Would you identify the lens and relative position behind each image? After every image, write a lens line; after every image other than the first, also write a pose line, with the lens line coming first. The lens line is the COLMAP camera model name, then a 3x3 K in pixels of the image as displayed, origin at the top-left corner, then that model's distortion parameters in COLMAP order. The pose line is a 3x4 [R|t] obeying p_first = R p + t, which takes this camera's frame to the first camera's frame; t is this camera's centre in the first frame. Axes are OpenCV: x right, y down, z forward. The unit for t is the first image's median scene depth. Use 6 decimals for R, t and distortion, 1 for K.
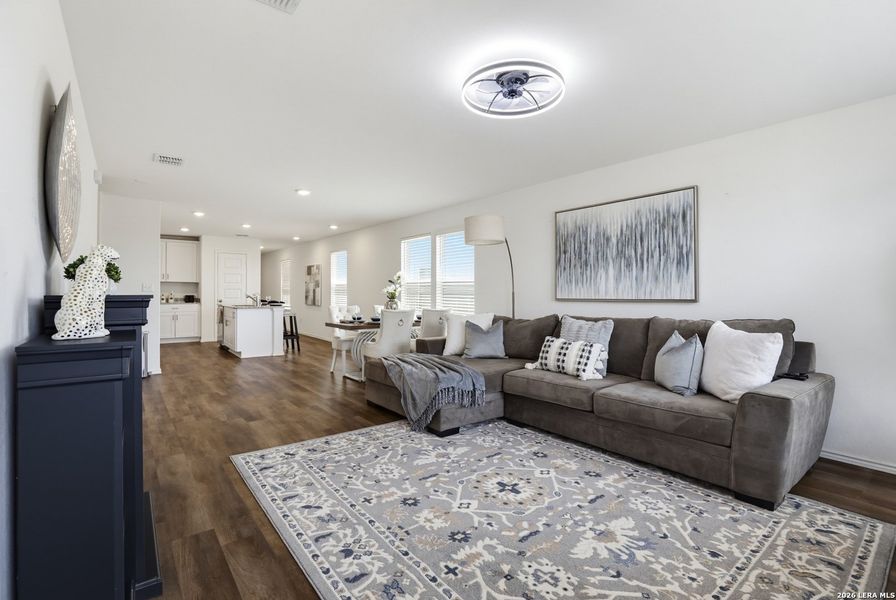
lens RADIAL K [[420.4, 0, 451.3], [0, 420.4, 293.6], [0, 0, 1]] dist [-0.034623, 0.001039]
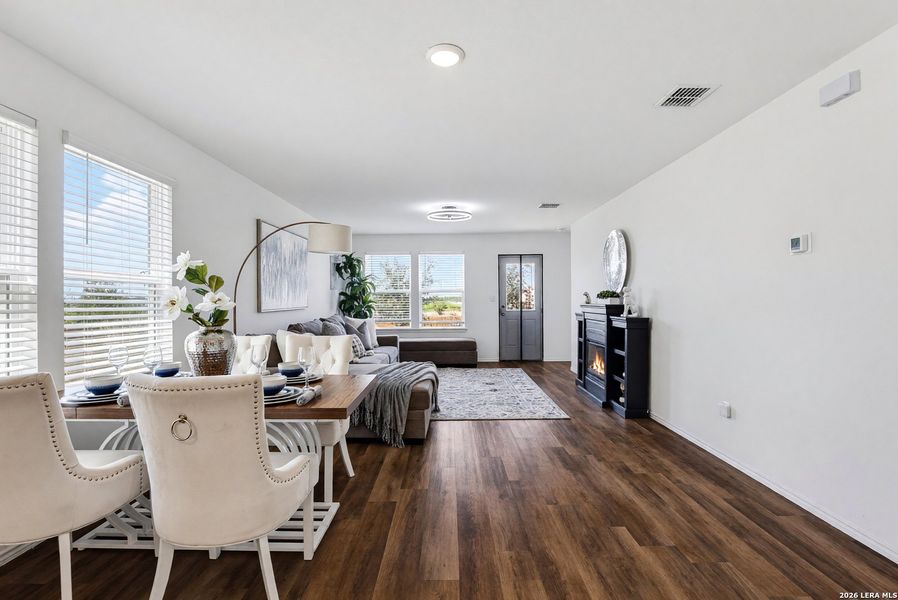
lens RADIAL K [[416.0, 0, 462.0], [0, 416.0, 293.2], [0, 0, 1]] dist [-0.032679, 0.000273]
pose [[-0.798462, 0.009914, 0.601964, -0.846875], [0.003518, 0.999924, -0.011802, -0.017804], [-0.602035, -0.007306, -0.798436, 1.834899]]
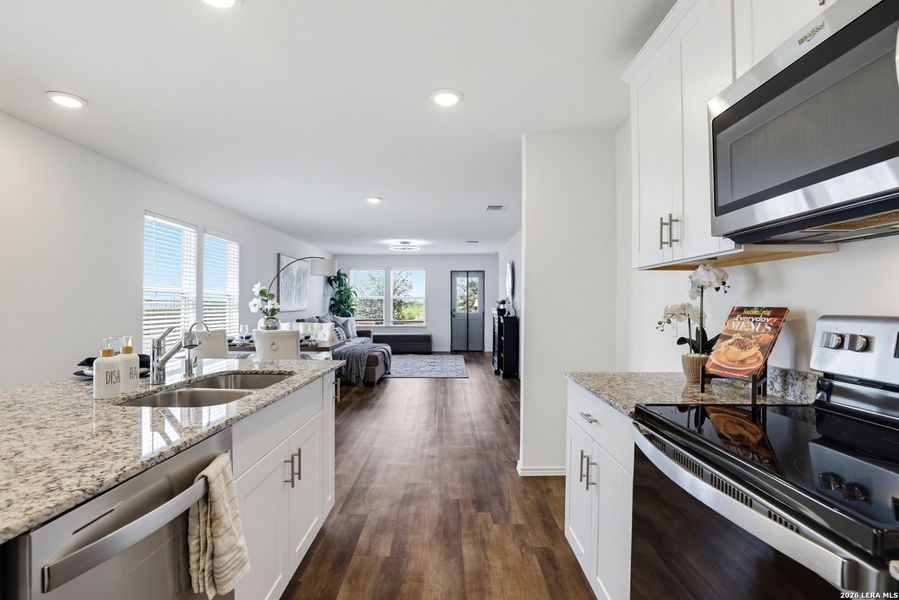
lens RADIAL K [[416.5, 0, 462.5], [0, 416.5, 293.2], [0, 0, 1]] dist [-0.032679, 0.000273]
pose [[-0.807873, 0.009059, 0.589287, -1.457997], [-0.005481, 0.999723, -0.022882, -0.023964], [-0.589331, -0.021716, -0.807600, 2.268675]]
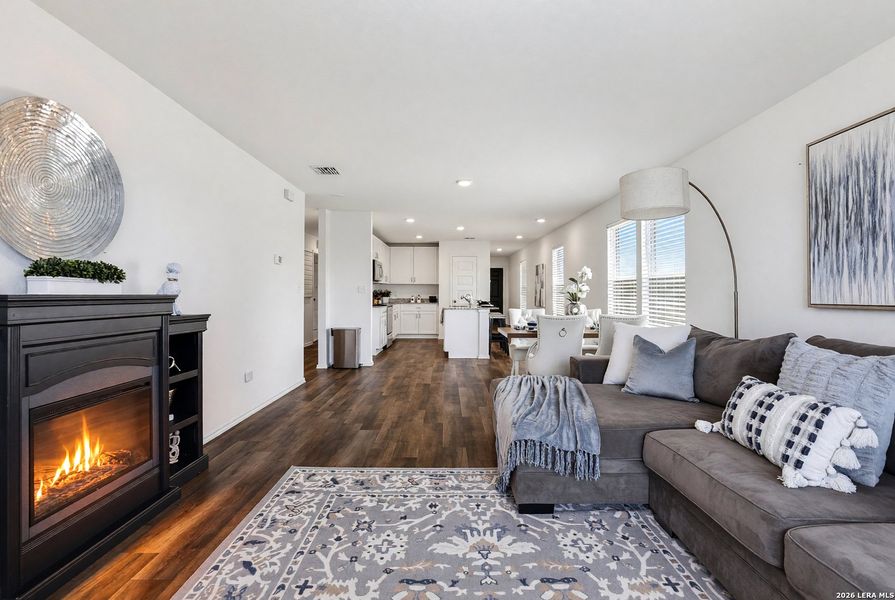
lens RADIAL K [[420.0, 0, 450.8], [0, 420.0, 293.6], [0, 0, 1]] dist [-0.034623, 0.001039]
pose [[0.786440, -0.001054, -0.617666, 0.262587], [-0.000823, 0.999996, -0.002754, 0.000844], [0.617666, 0.002674, 0.786436, 0.374036]]
